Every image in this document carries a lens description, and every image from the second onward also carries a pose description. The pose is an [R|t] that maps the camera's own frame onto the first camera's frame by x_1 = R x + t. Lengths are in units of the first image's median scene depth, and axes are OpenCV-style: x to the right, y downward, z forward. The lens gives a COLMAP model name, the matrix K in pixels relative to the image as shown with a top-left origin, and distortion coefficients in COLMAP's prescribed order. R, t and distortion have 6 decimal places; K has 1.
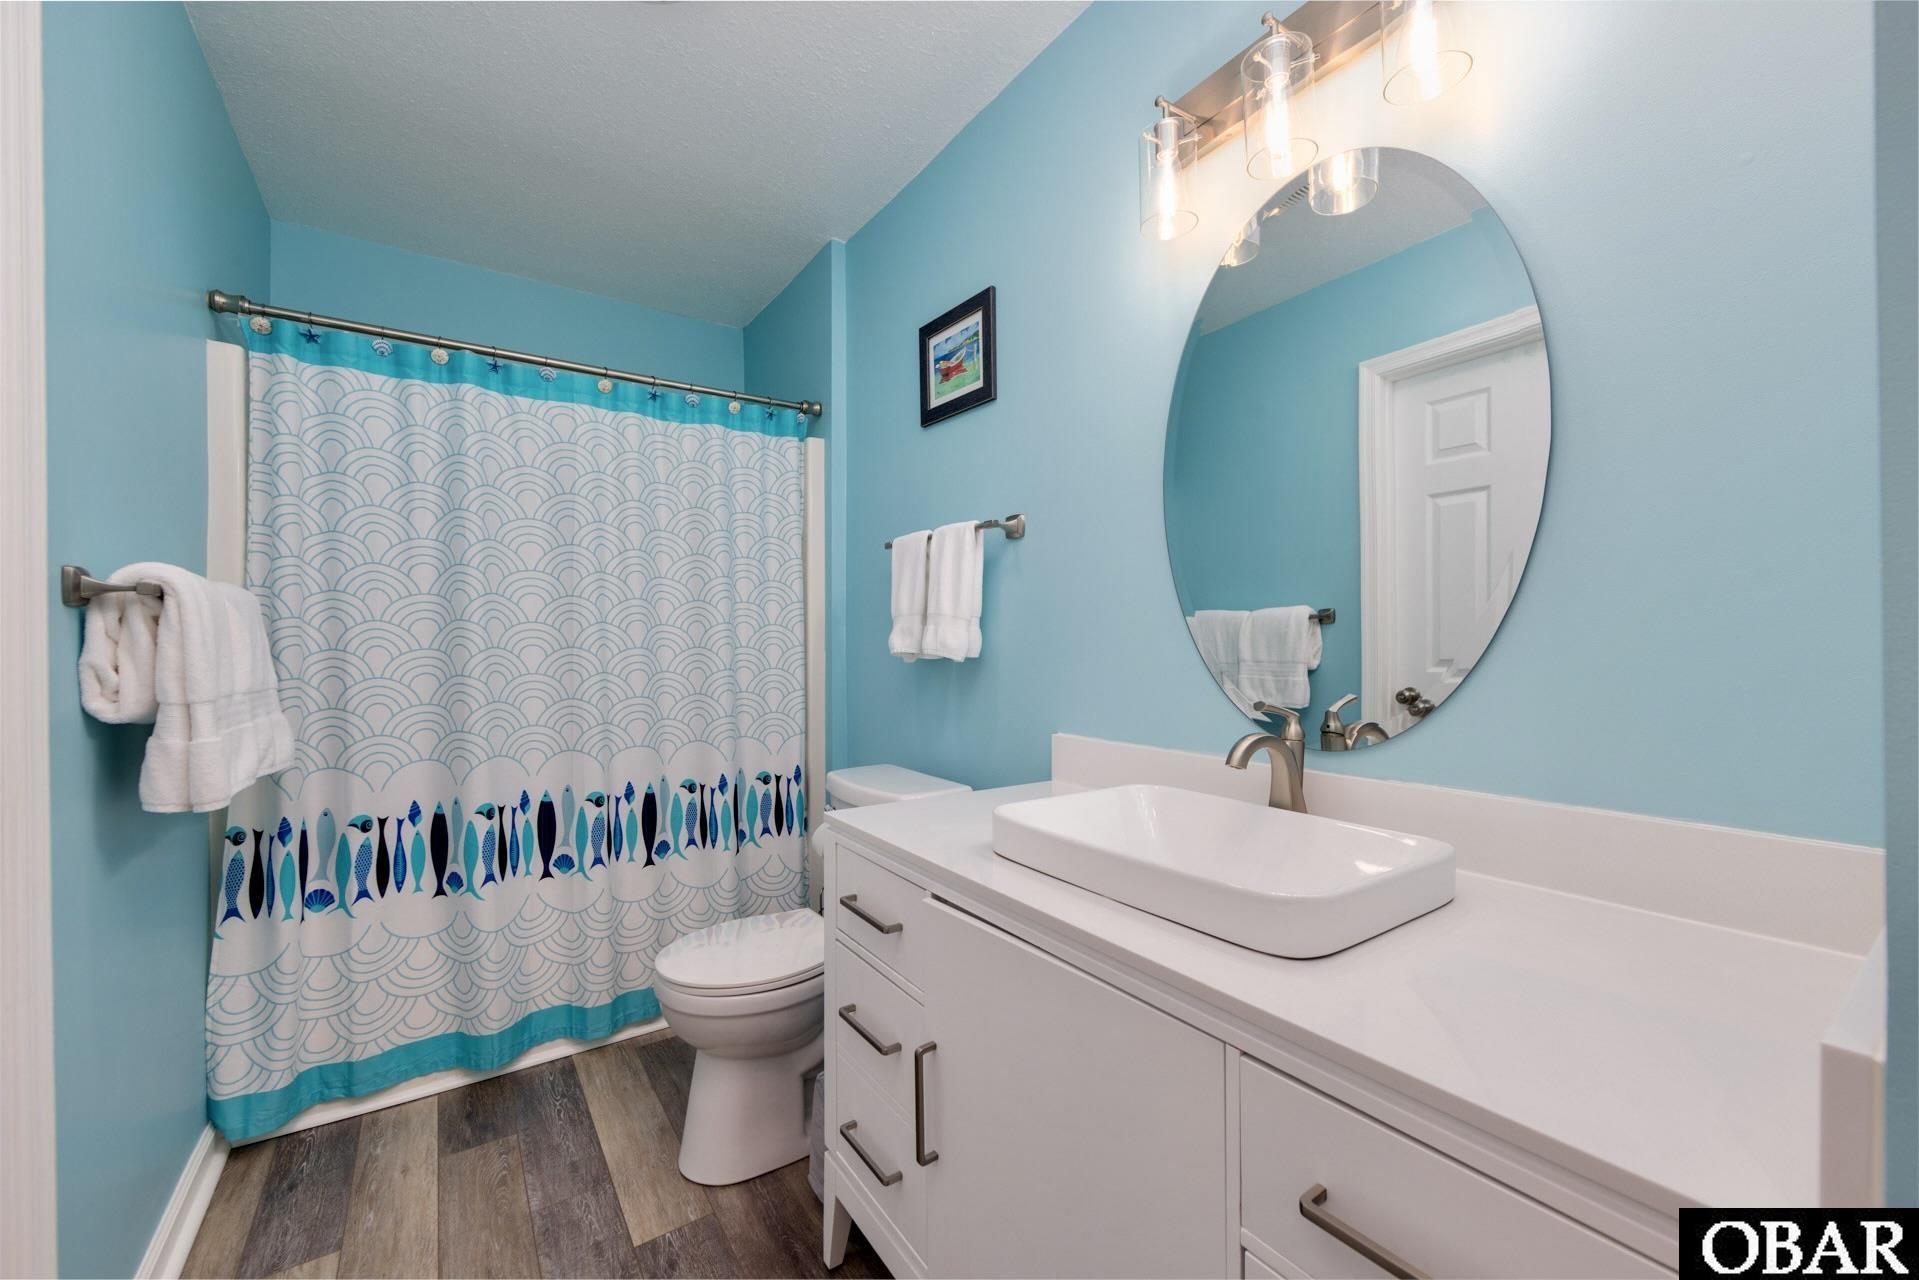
lens RADIAL K [[748.5, 0, 959.9], [0, 748.5, 638.7], [0, 0, 1]] dist [0.000375, -0.000810]
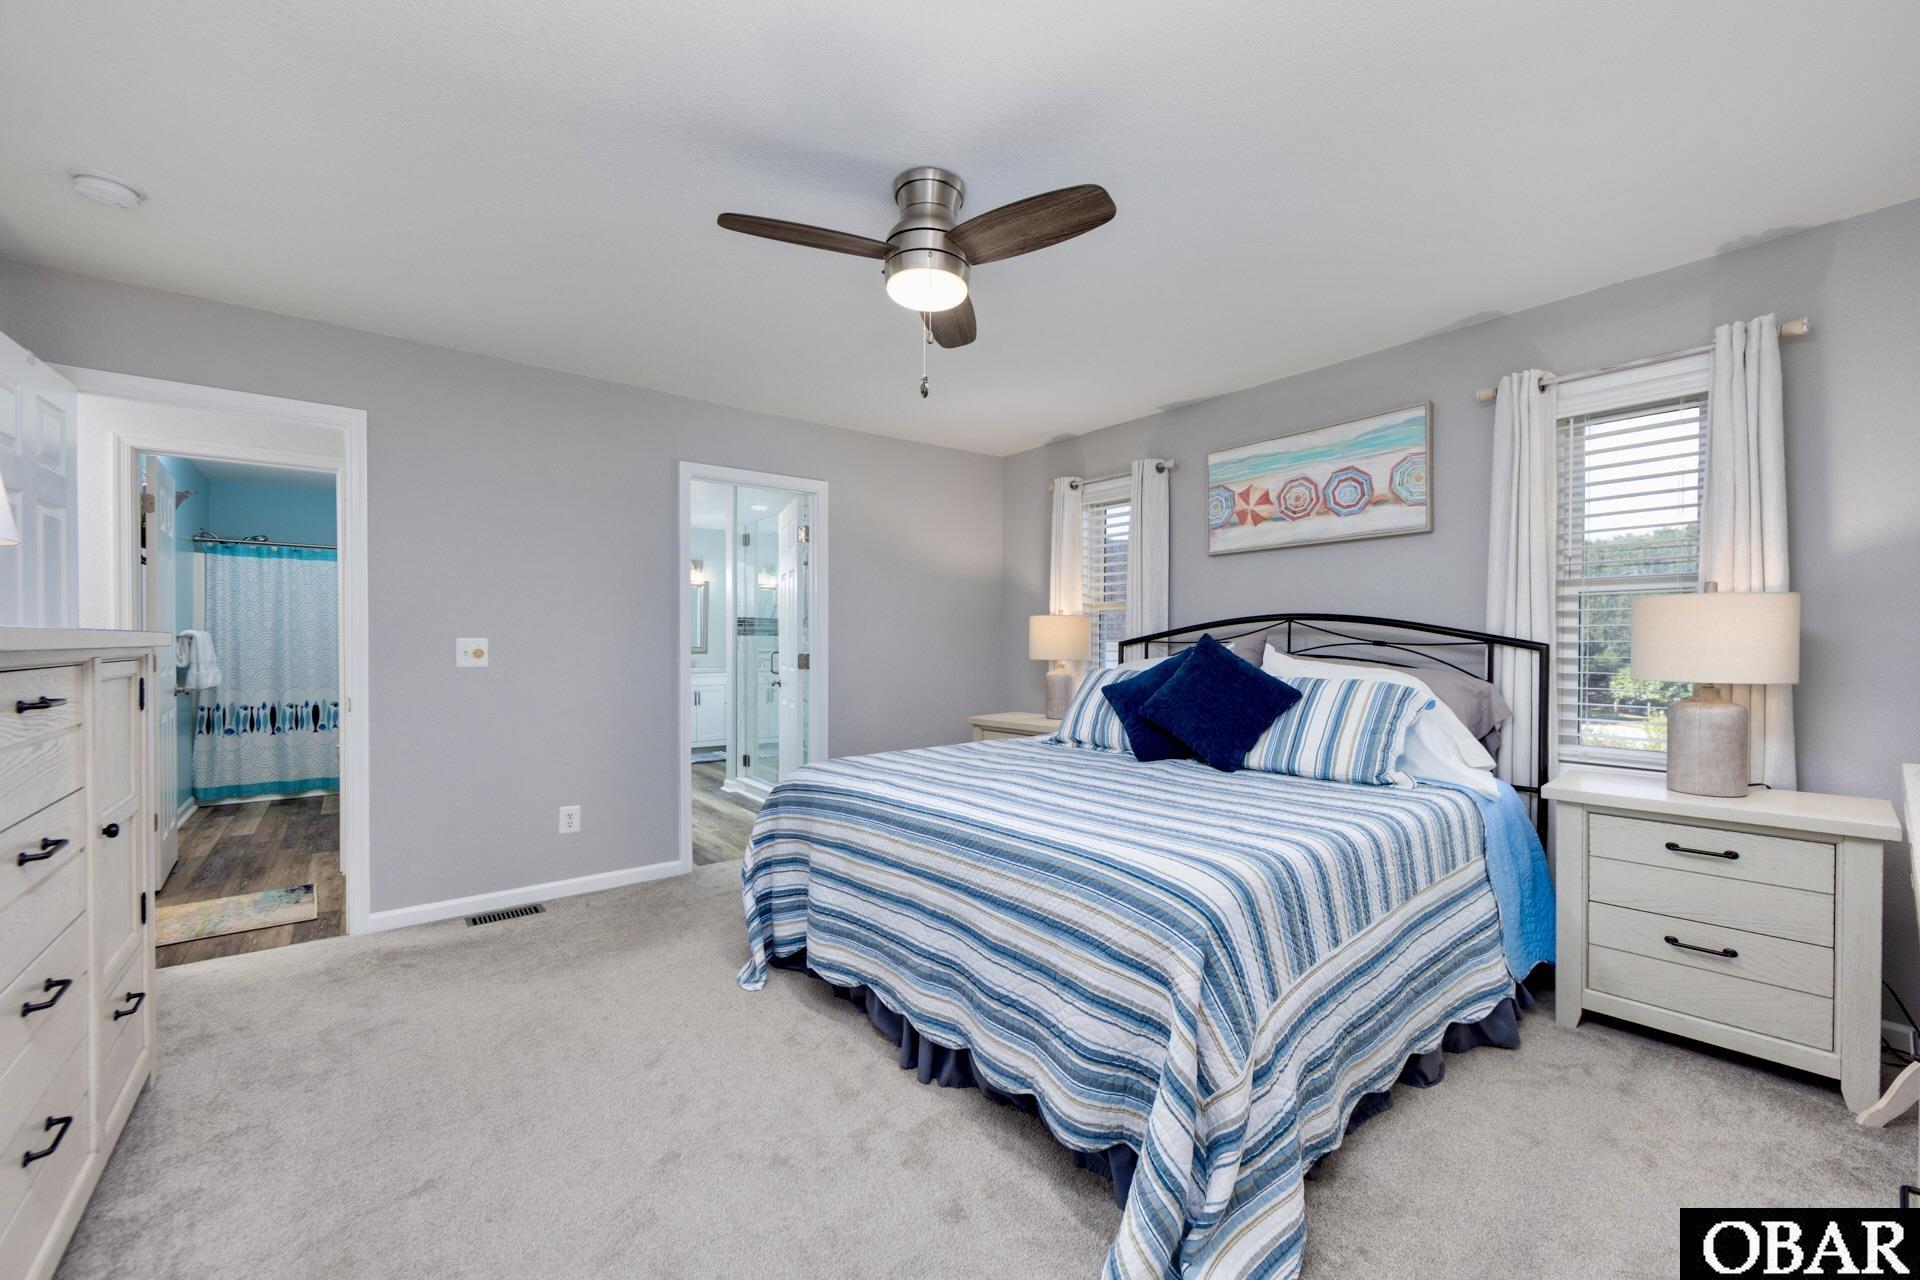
lens RADIAL K [[748.9, 0, 953.1], [0, 748.9, 640.3], [0, 0, 1]] dist [0.000375, -0.000810]
pose [[0.998500, 0.008107, 0.054152, 1.882950], [-0.008325, 0.999958, 0.003816, -0.059315], [-0.054119, -0.004261, 0.998525, -2.161460]]
